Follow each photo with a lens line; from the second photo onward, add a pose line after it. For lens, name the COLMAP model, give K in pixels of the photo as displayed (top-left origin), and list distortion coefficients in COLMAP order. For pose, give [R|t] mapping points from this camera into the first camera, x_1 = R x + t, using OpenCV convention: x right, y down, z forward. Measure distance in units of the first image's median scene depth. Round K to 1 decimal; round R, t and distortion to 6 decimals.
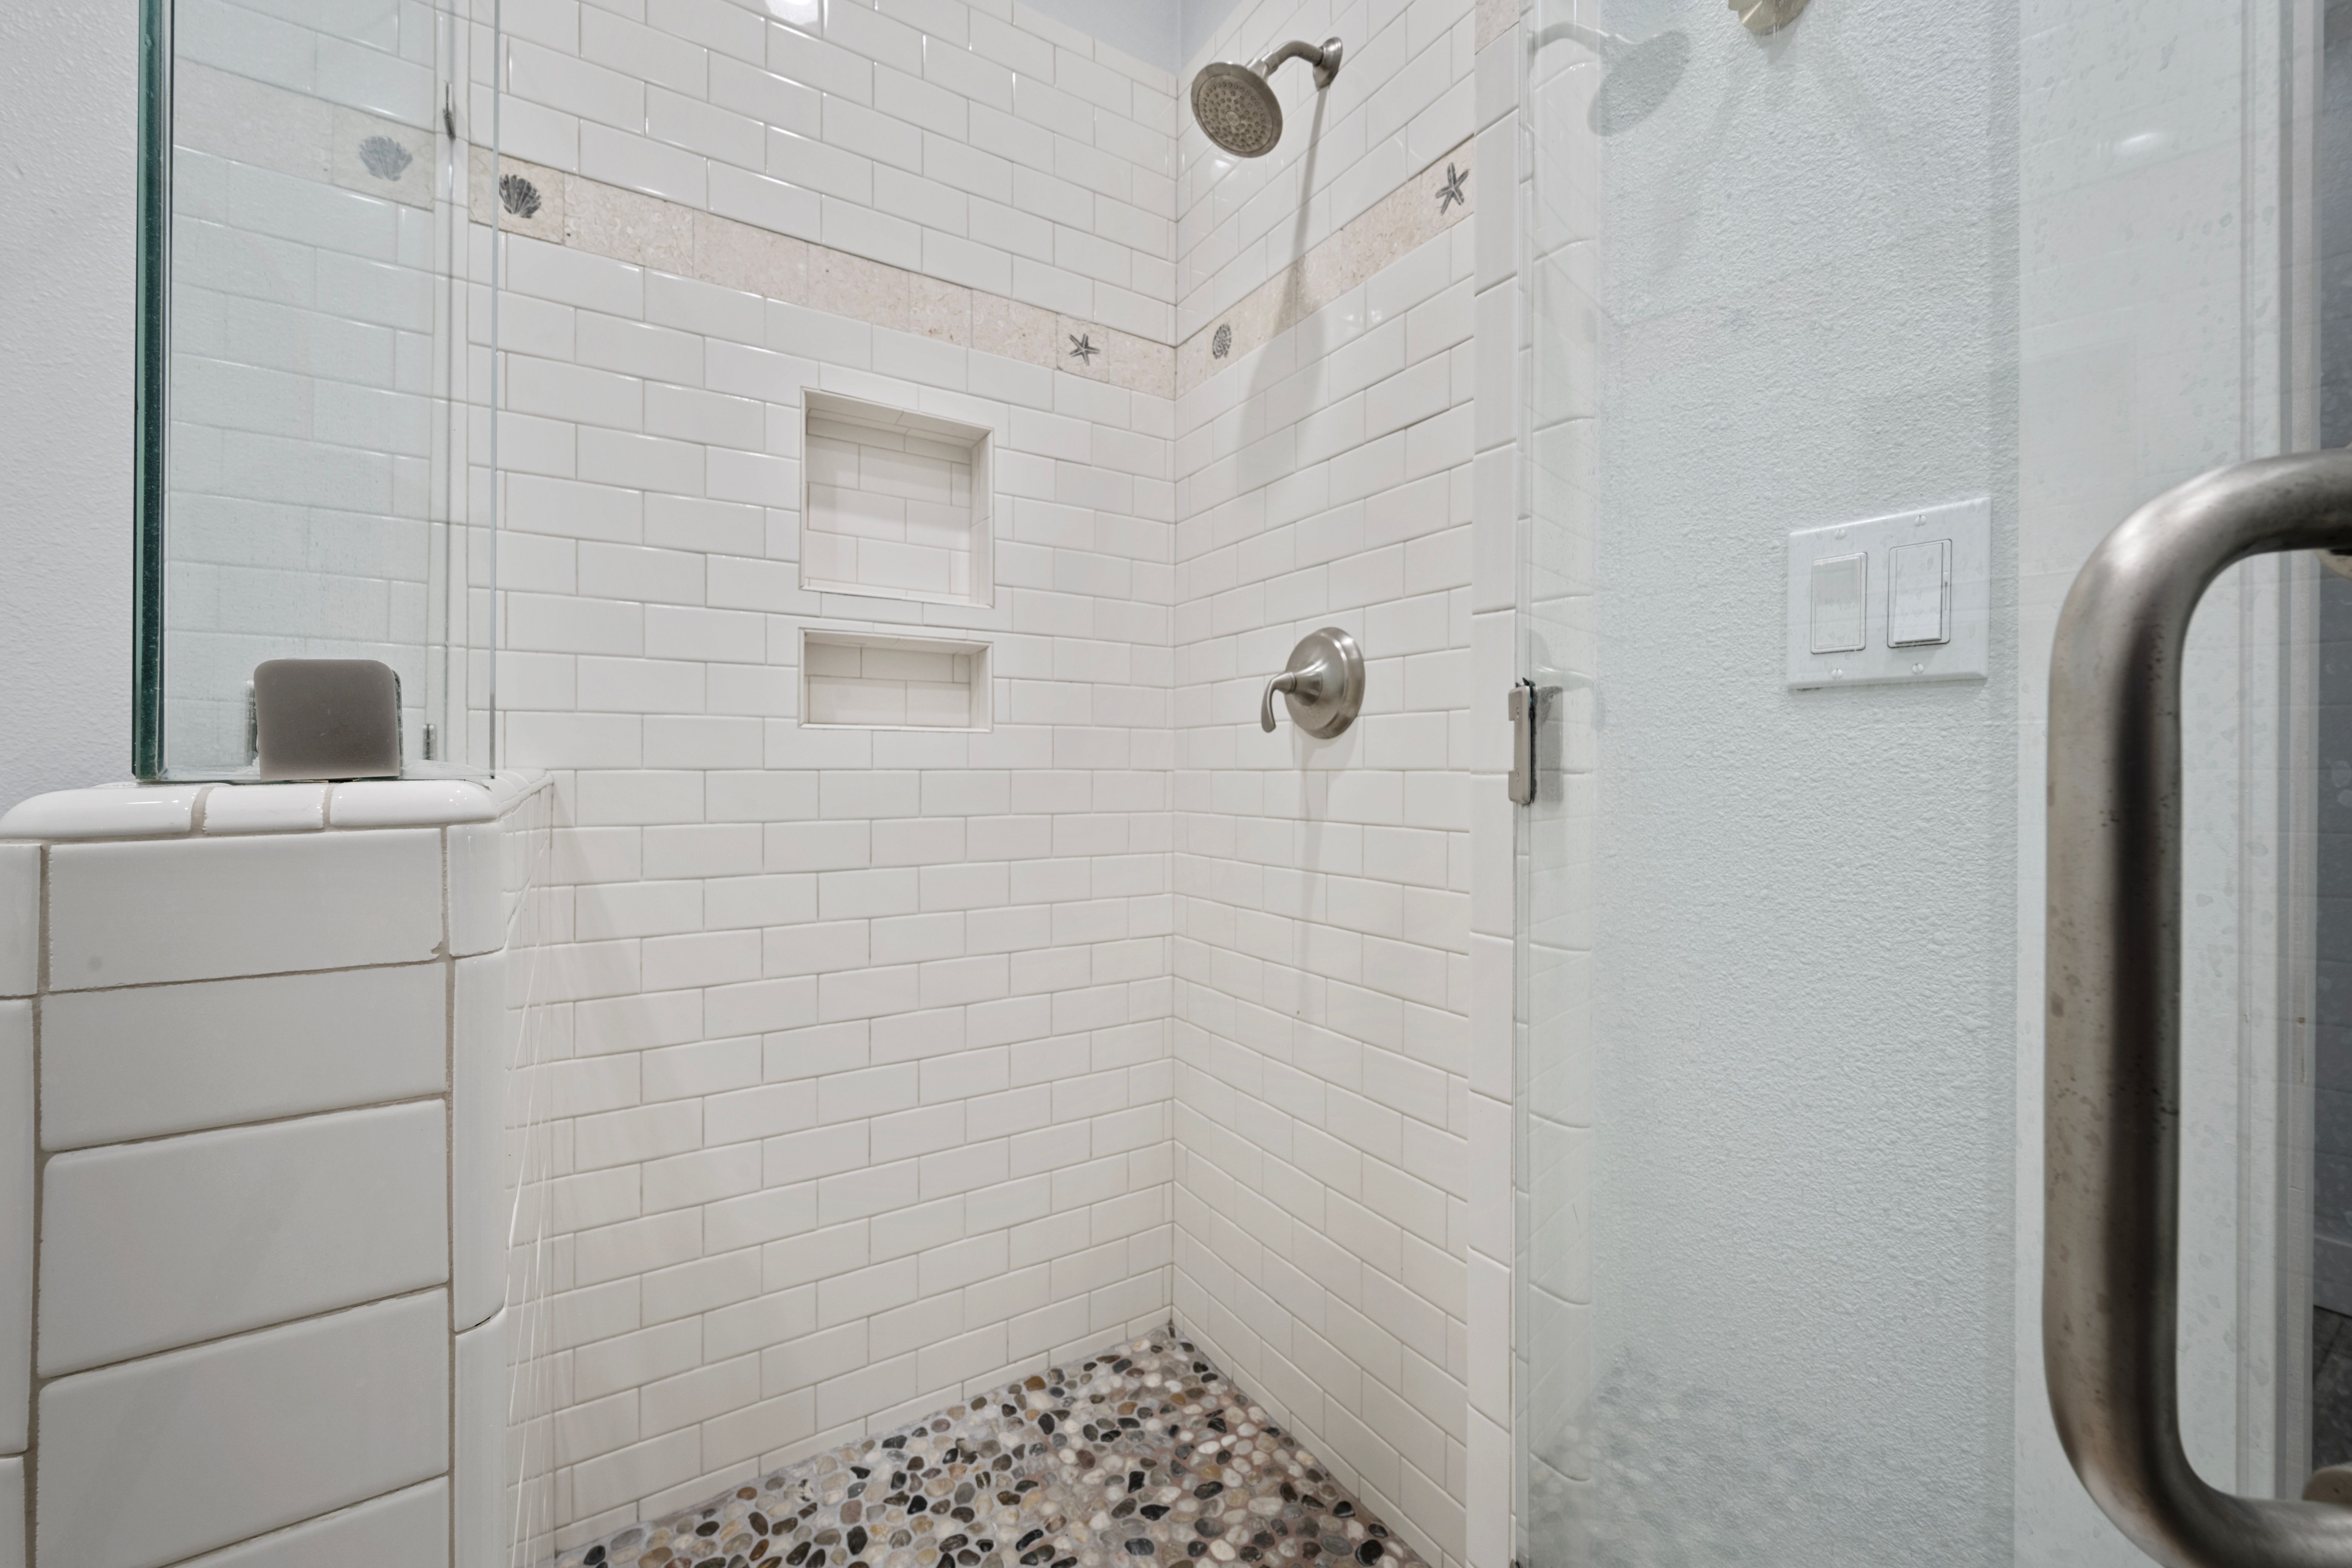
lens RADIAL K [[941.1, 0, 1190.9], [0, 941.1, 782.7], [0, 0, 1]] dist [0.002526, -0.000181]
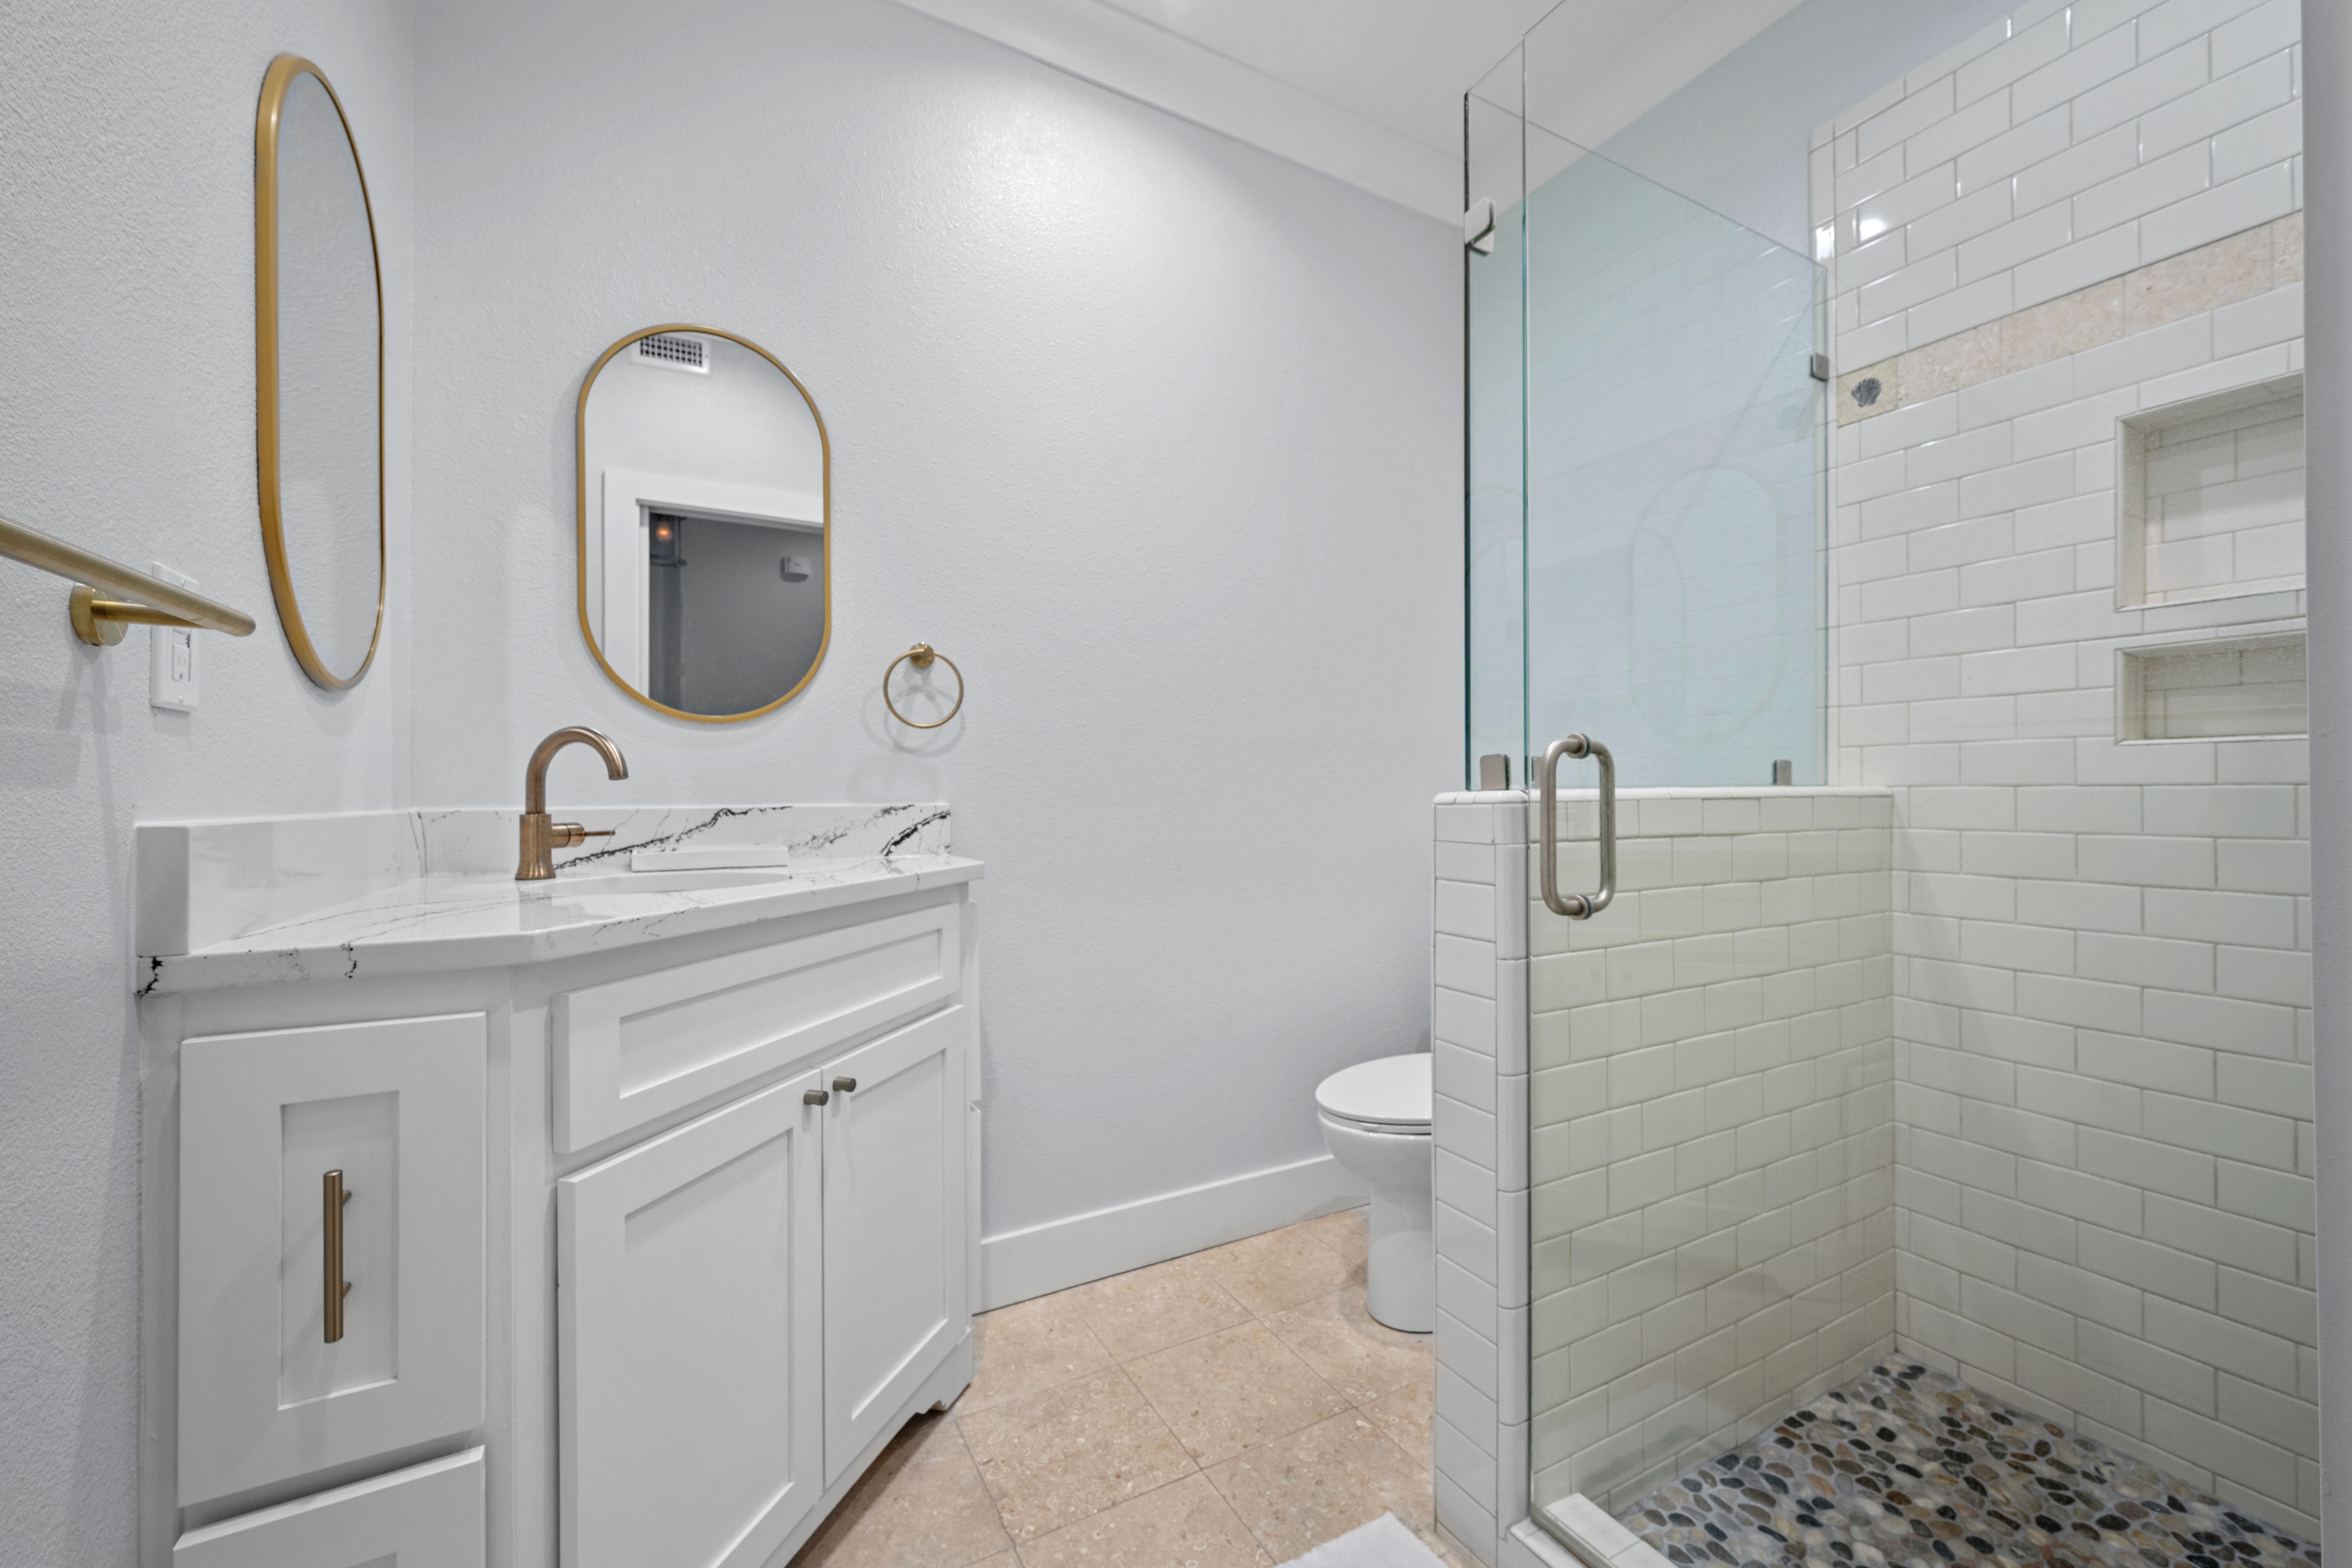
lens RADIAL K [[929.4, 0, 1186.1], [0, 929.4, 788.3], [0, 0, 1]] dist [-0.000977, -0.000004]
pose [[-0.066841, 0.001361, -0.997763, 0.707407], [-0.007320, 0.999971, 0.001855, -0.001831], [0.997737, 0.007427, -0.066829, 0.041629]]
